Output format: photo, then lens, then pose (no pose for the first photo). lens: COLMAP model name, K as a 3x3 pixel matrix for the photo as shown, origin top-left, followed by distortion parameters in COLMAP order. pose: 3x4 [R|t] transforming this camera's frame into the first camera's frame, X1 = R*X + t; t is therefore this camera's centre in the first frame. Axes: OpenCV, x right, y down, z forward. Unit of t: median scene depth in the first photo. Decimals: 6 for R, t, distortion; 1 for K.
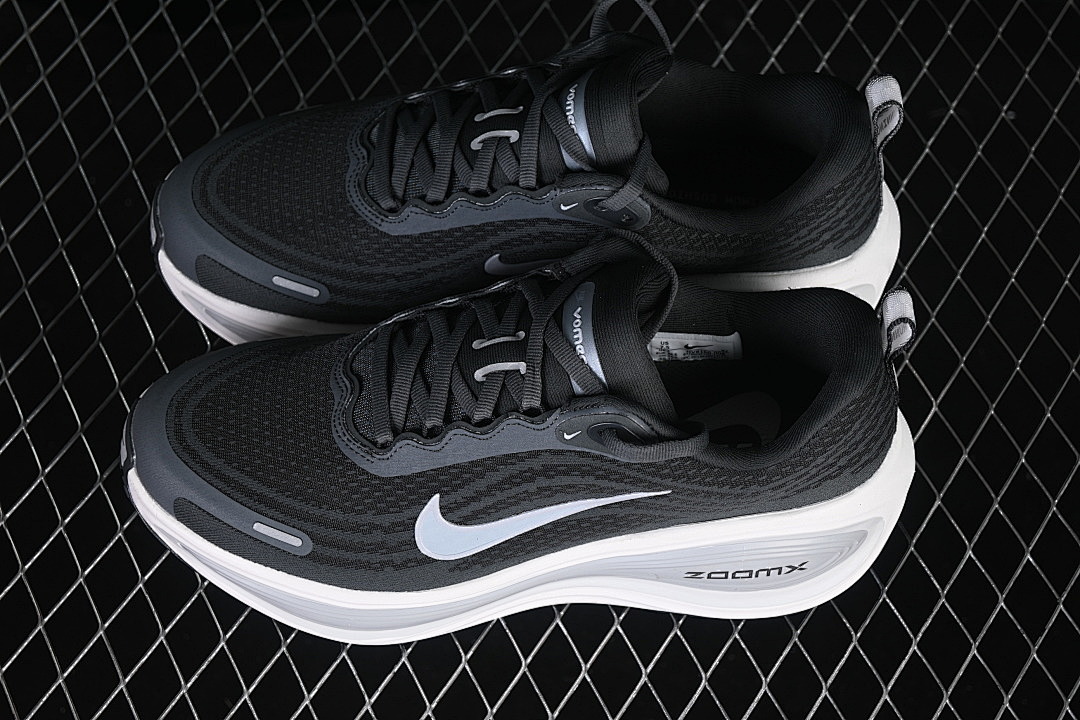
lens RADIAL K [[2403.1, 0, 537.7], [0, 2403.1, 360.2], [0, 0, 1]] dist [0.049097, 0.000000]
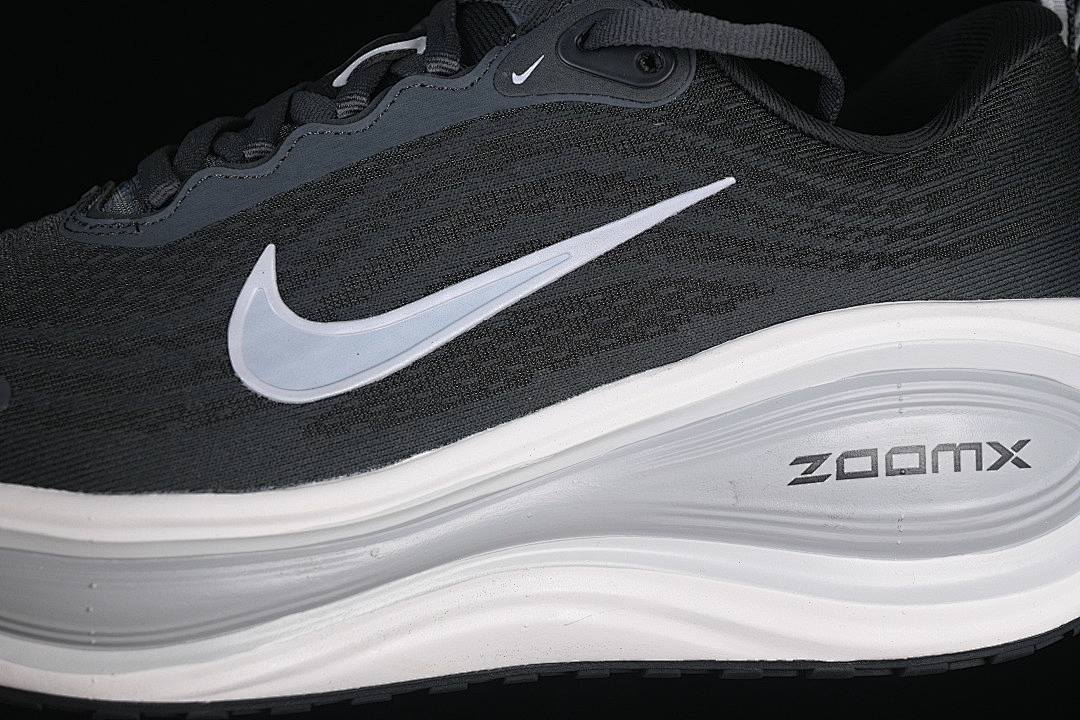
lens RADIAL K [[2403.1, 0, 536.0], [0, 2403.1, 362.4], [0, 0, 1]] dist [0.049097, 0.000000]
pose [[0.992462, -0.063965, 0.104533, -0.040722], [0.120446, 0.666531, -0.735683, 0.440256], [-0.022616, 0.742728, 0.669211, 0.680072]]
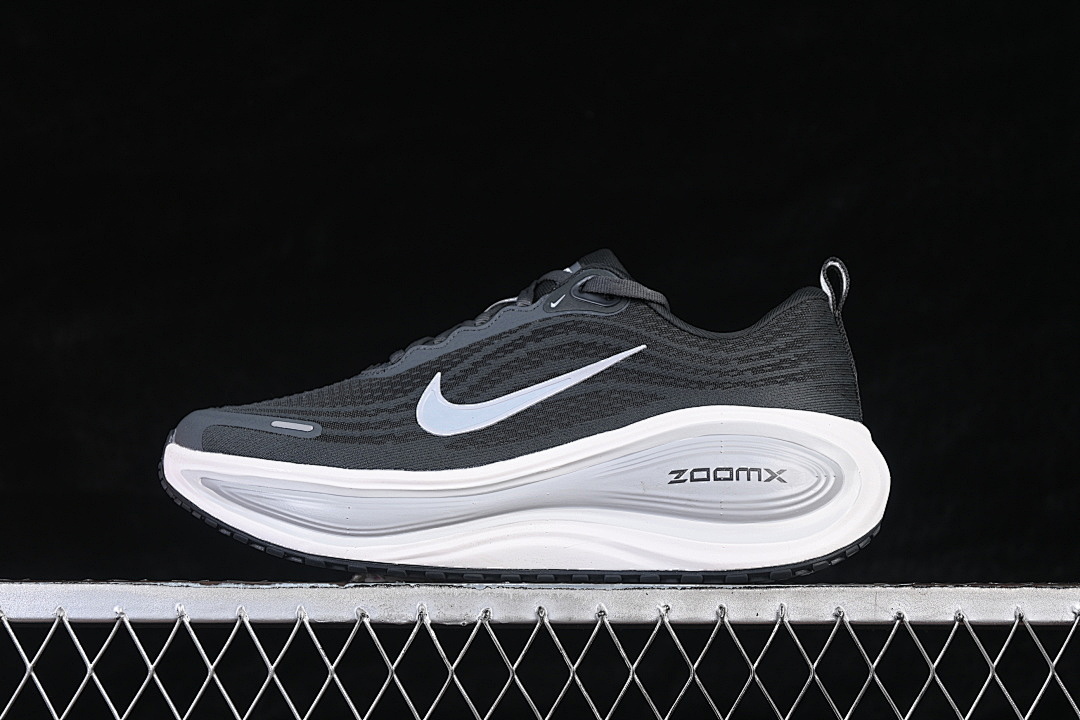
lens RADIAL K [[2403.1, 0, 543.1], [0, 2403.1, 359.3], [0, 0, 1]] dist [0.049097, 0.000000]
pose [[0.996977, -0.036440, -0.068615, 0.082958], [-0.045590, 0.440735, -0.896479, 1.046581], [0.062909, 0.896897, 0.437742, 0.504341]]
